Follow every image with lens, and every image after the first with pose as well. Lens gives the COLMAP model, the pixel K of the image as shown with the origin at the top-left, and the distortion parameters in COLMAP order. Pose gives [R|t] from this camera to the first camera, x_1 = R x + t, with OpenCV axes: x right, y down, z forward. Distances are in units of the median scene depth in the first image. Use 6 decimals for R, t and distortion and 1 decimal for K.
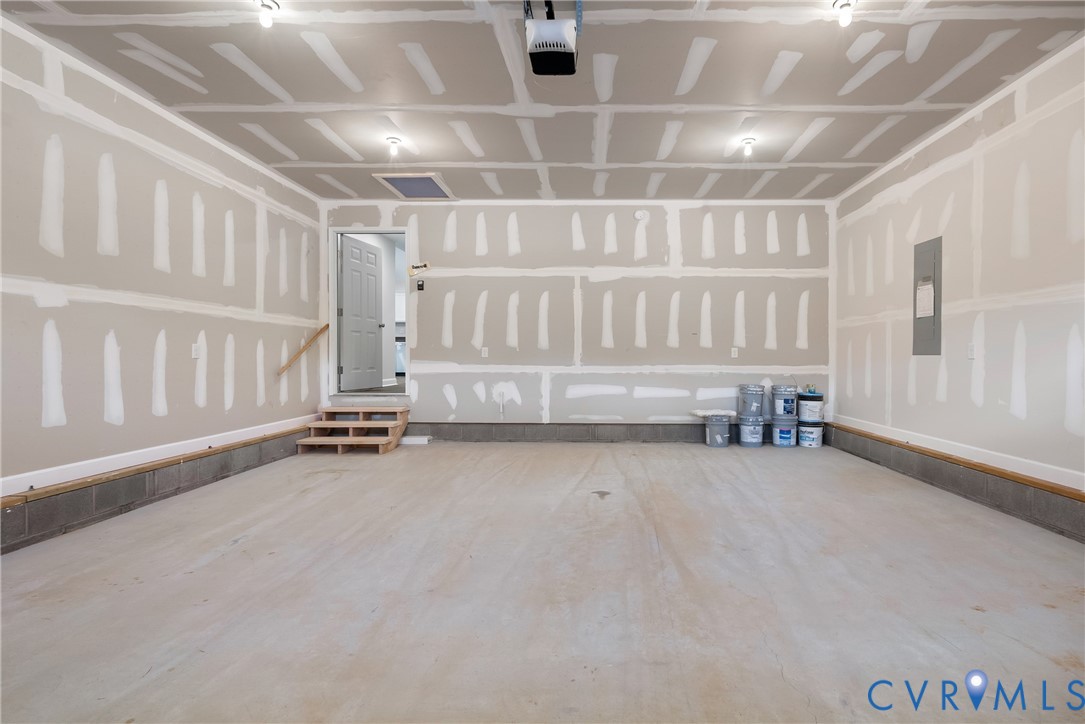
lens RADIAL K [[486.5, 0, 581.9], [0, 486.5, 359.7], [0, 0, 1]] dist [-0.005148, -0.000269]
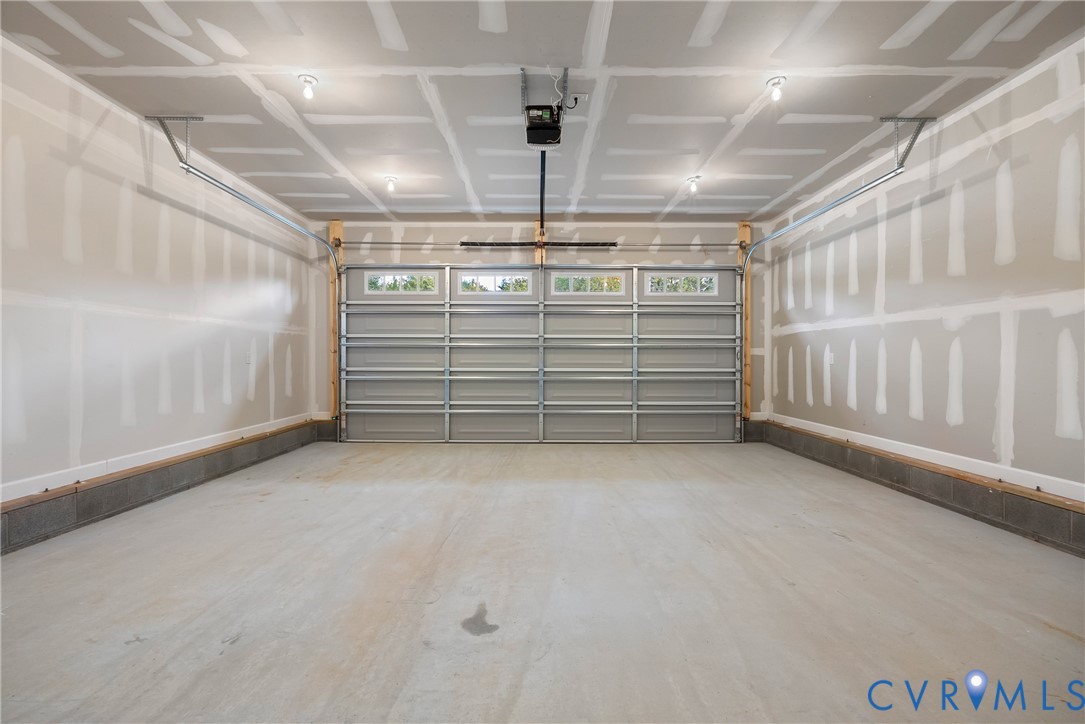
lens RADIAL K [[486.5, 0, 579.2], [0, 486.5, 358.7], [0, 0, 1]] dist [-0.005148, -0.000269]
pose [[-0.994168, -0.002256, -0.107819, -0.013284], [-0.002740, 0.999987, 0.004341, -0.023628], [0.107807, 0.004611, -0.994161, 1.933595]]
